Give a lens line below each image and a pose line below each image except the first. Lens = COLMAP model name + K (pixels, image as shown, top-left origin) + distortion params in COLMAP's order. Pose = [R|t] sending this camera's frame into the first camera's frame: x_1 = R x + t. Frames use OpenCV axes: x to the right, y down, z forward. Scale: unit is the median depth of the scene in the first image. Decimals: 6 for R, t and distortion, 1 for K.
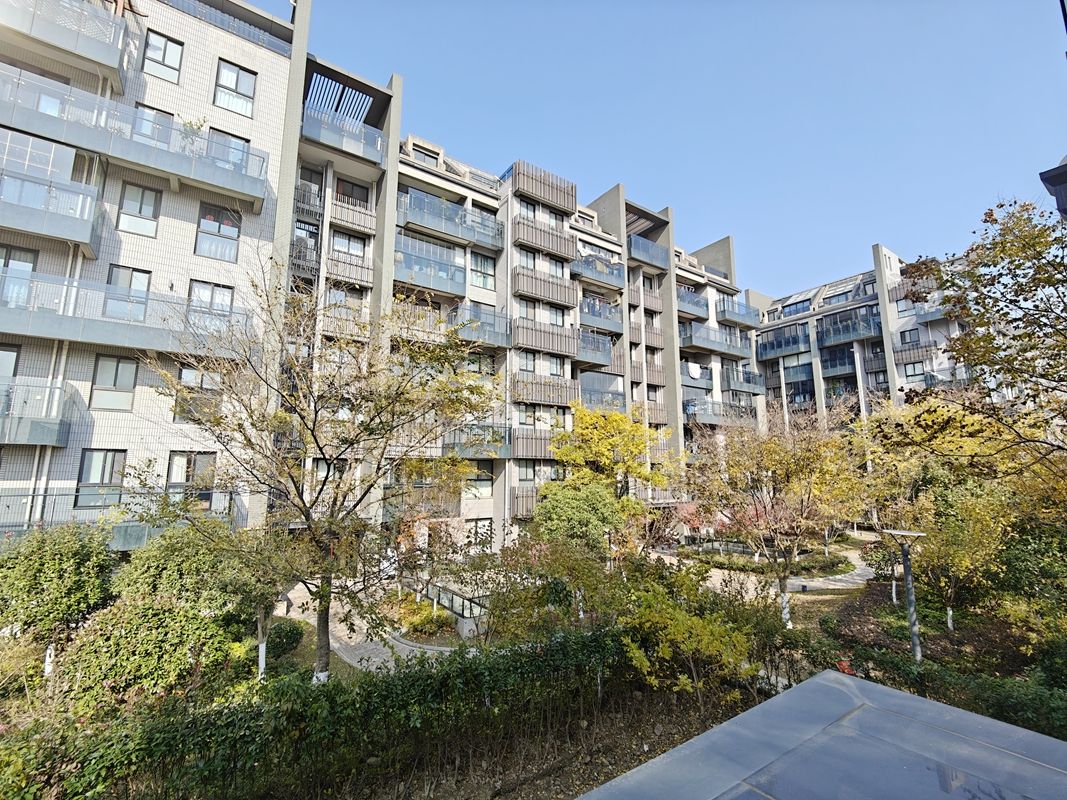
lens RADIAL K [[469.5, 0, 533.5], [0, 469.5, 400.0], [0, 0, 1]] dist [-0.007918, 0.000105]
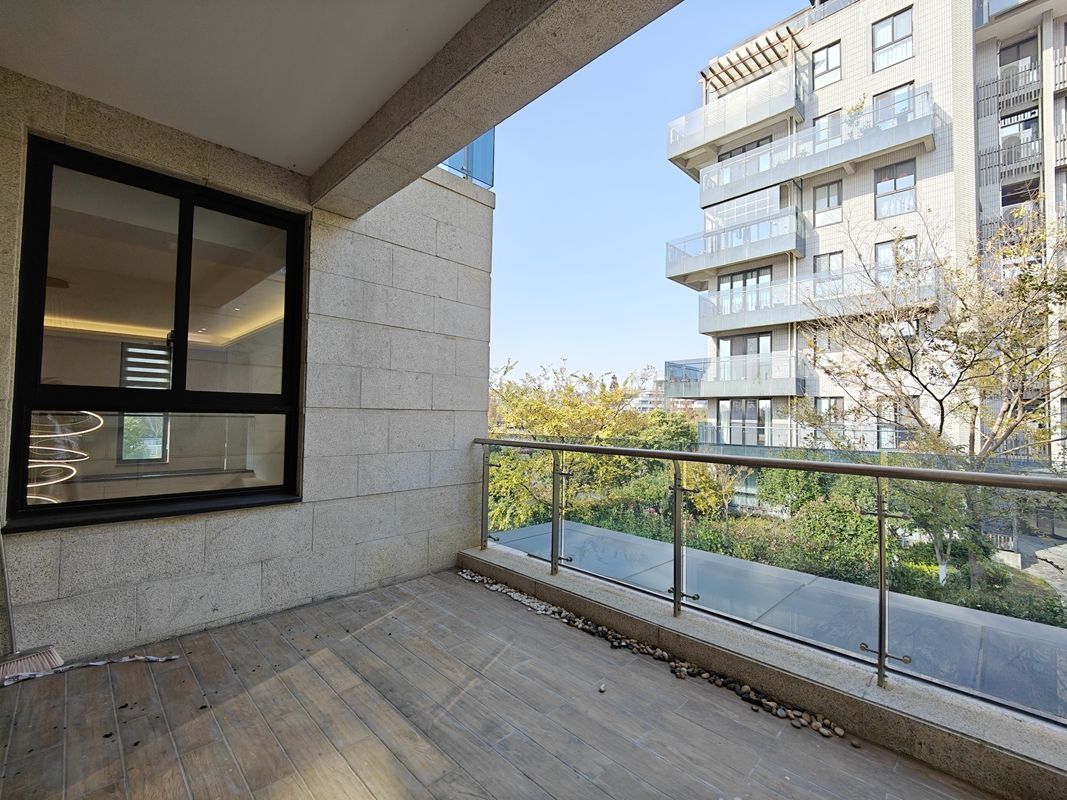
lens RADIAL K [[469.5, 0, 533.5], [0, 469.5, 400.0], [0, 0, 1]] dist [-0.007918, 0.000105]
pose [[0.169430, -0.032211, -0.985016, 0.220390], [0.139773, 0.990148, -0.008337, 0.007436], [0.975580, -0.136266, 0.172263, -0.044662]]
